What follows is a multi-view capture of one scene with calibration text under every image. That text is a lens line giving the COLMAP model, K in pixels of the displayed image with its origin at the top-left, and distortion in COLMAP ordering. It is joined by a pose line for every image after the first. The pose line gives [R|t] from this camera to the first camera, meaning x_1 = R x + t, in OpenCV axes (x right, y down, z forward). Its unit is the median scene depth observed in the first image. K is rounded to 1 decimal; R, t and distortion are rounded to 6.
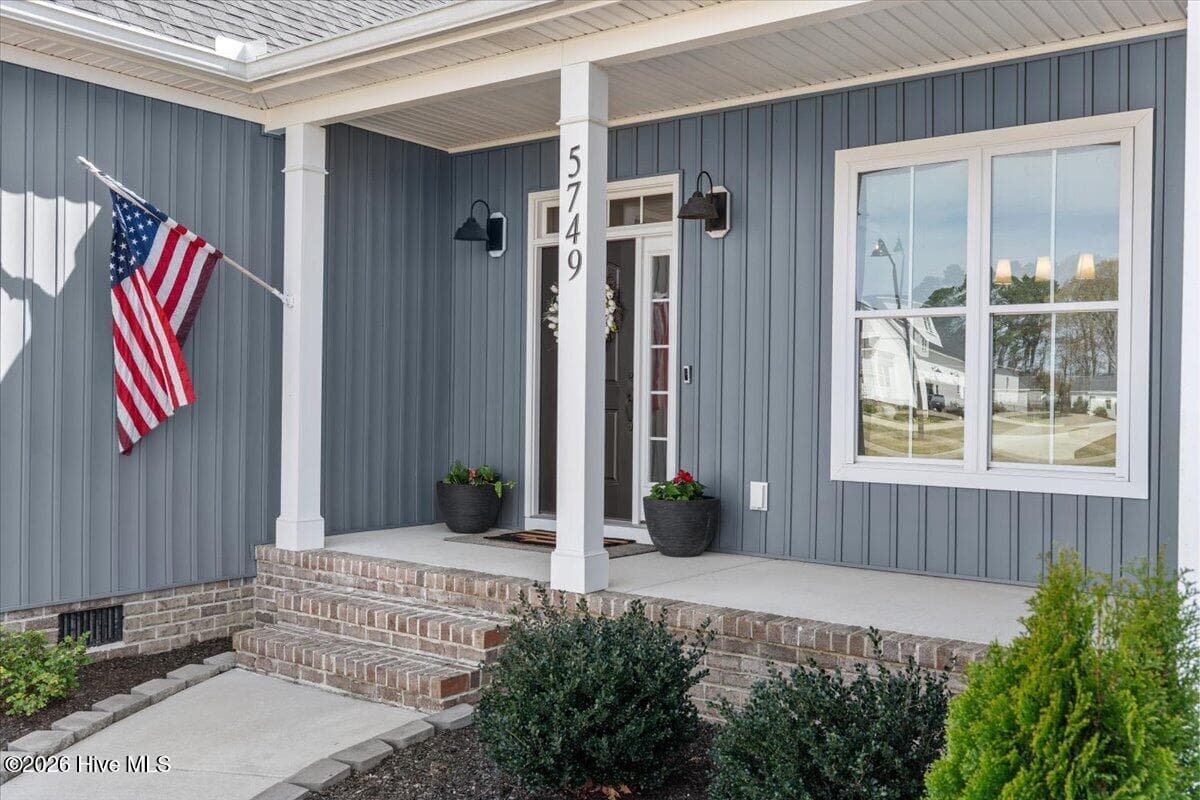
lens RADIAL K [[1065.3, 0, 600.0], [0, 1065.3, 400.0], [0, 0, 1]] dist [-0.002863, -0.001591]
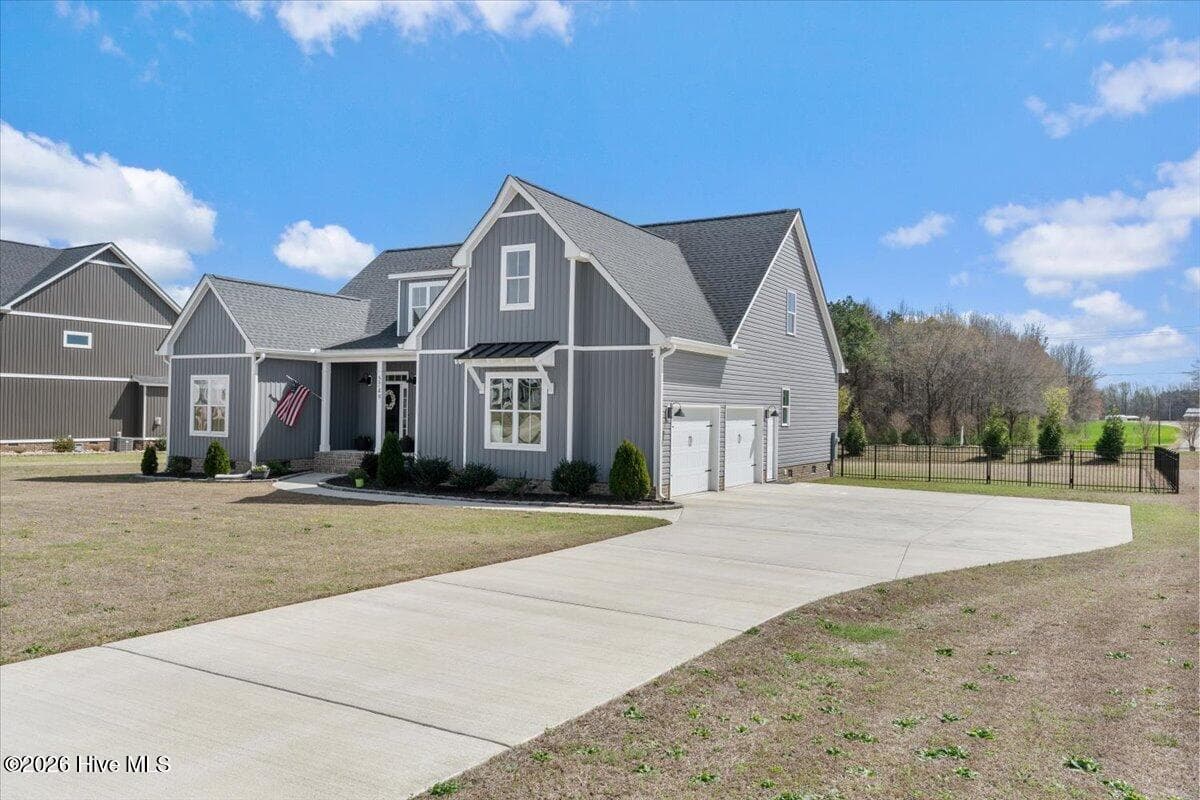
lens RADIAL K [[883.9, 0, 600.0], [0, 883.9, 400.0], [0, 0, 1]] dist [0.001321, 0.001888]
pose [[0.993469, 0.002212, 0.114082, 0.484588], [-0.000677, 0.999909, -0.013494, -0.037663], [-0.114101, 0.013329, 0.993380, -3.050088]]
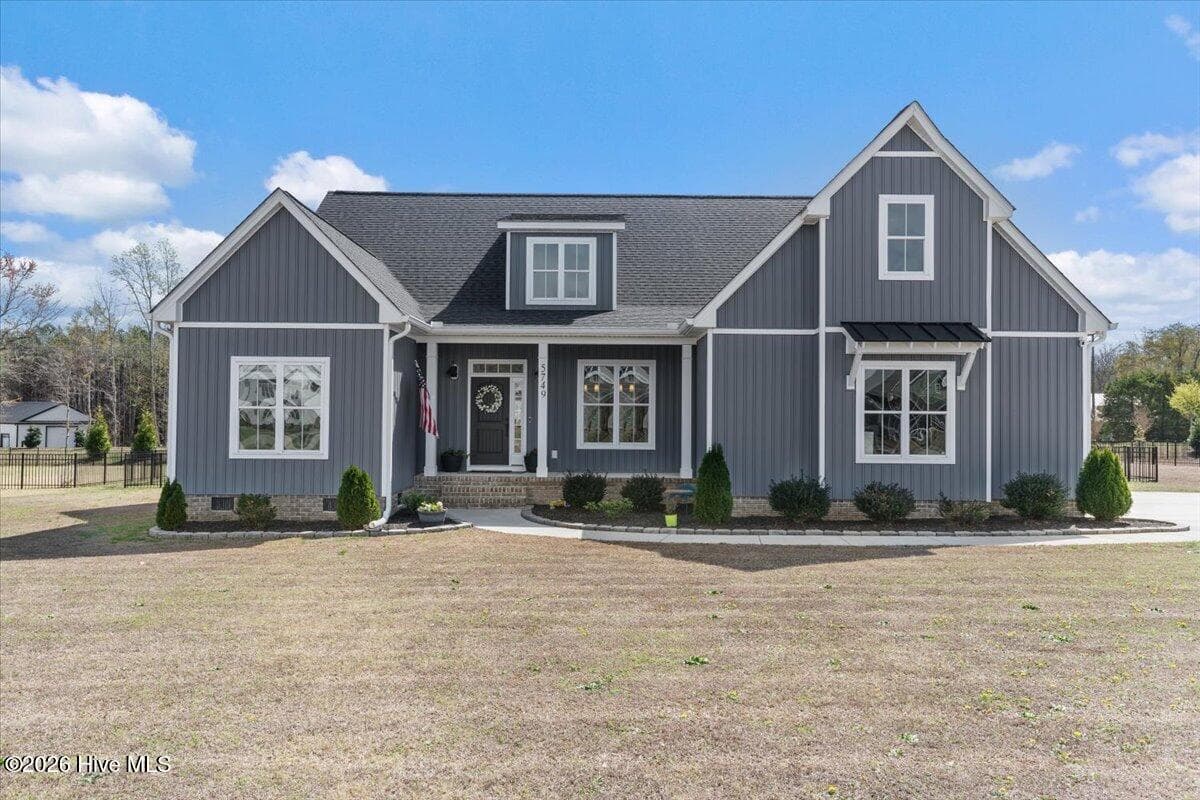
lens RADIAL K [[883.9, 0, 600.0], [0, 883.9, 400.0], [0, 0, 1]] dist [0.001321, 0.001888]
pose [[0.800529, 0.002871, 0.599288, -1.458736], [0.007898, 0.999851, -0.015342, -0.042676], [-0.599243, 0.017015, 0.800387, -1.403972]]
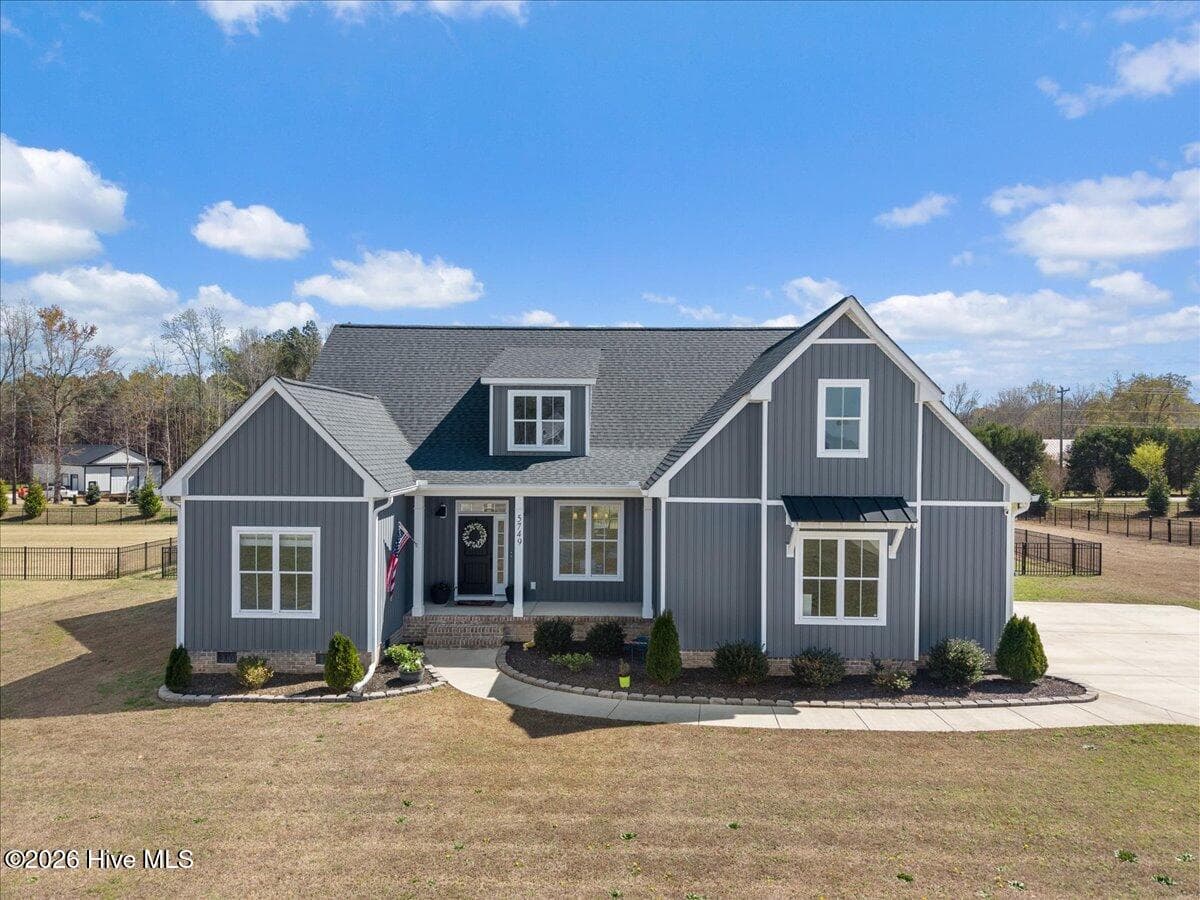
lens RADIAL K [[800.4, 0, 600.0], [0, 800.4, 450.0], [0, 0, 1]] dist [0.048302, -0.061457]
pose [[0.813131, -0.018255, 0.581794, -1.336463], [0.009317, 0.999788, 0.018348, -0.451673], [-0.582006, -0.009499, 0.813129, -1.504346]]
